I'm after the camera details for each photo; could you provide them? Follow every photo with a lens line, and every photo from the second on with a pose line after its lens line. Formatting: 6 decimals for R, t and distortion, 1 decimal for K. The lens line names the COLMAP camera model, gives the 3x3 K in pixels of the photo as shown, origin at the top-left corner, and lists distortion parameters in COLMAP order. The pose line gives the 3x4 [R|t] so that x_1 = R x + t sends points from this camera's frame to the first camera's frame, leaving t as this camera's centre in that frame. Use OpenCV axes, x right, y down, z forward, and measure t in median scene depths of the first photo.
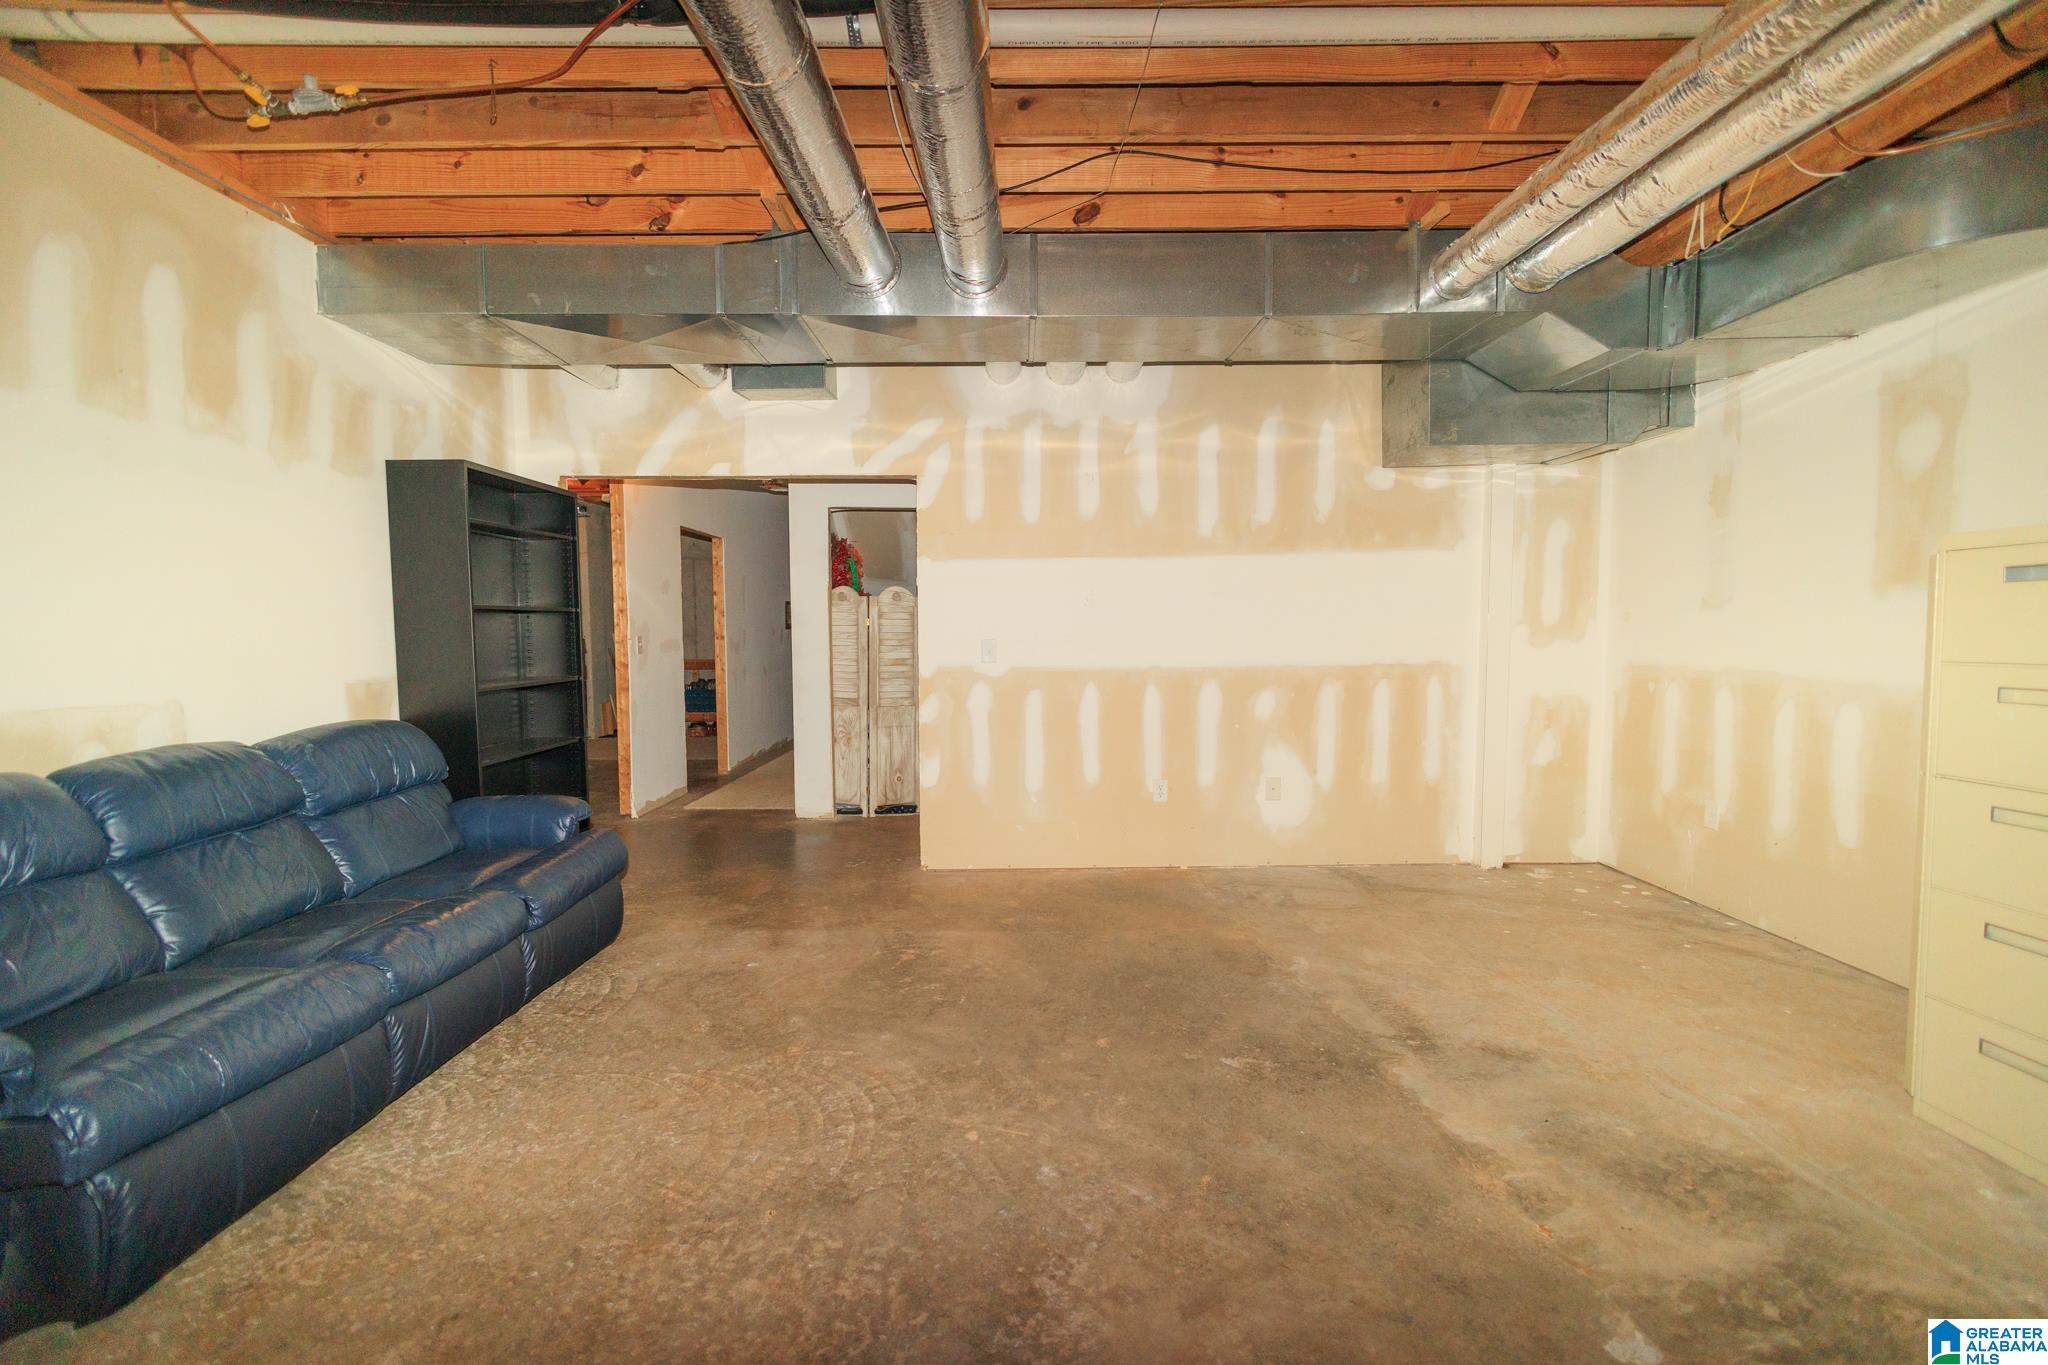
lens RADIAL K [[892.8, 0, 1024.0], [0, 892.8, 682.5], [0, 0, 1]] dist [-0.002045, -0.000264]
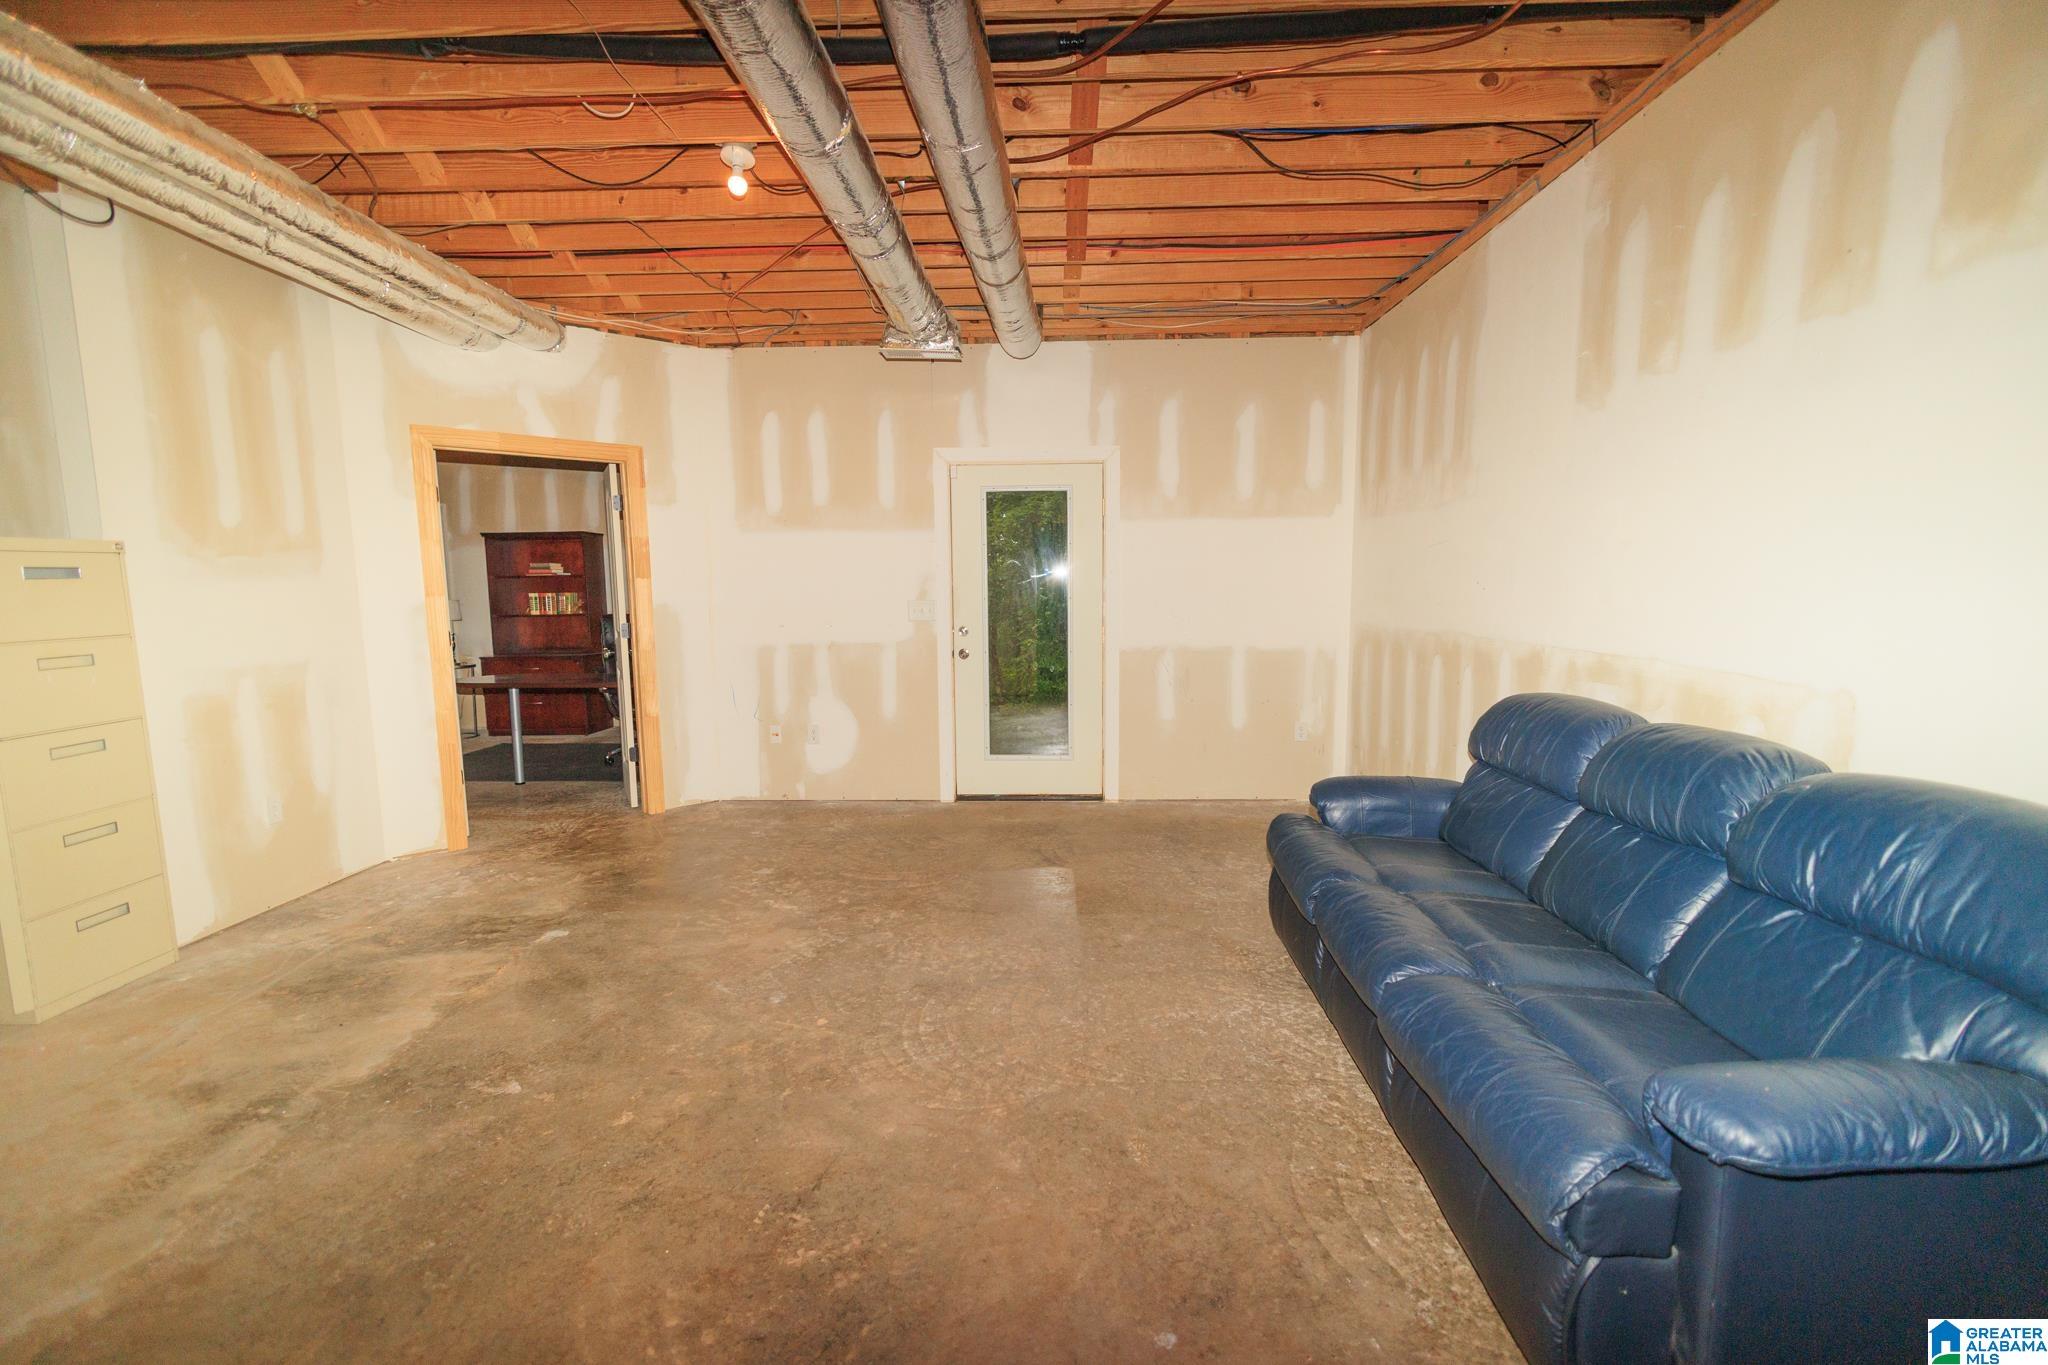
lens RADIAL K [[892.8, 0, 1024.0], [0, 892.8, 682.5], [0, 0, 1]] dist [-0.002045, -0.000264]
pose [[-0.999461, 0.014661, 0.029367, -0.322676], [0.019582, 0.984372, 0.175011, -0.131662], [-0.026343, 0.175492, -0.984128, 1.812099]]
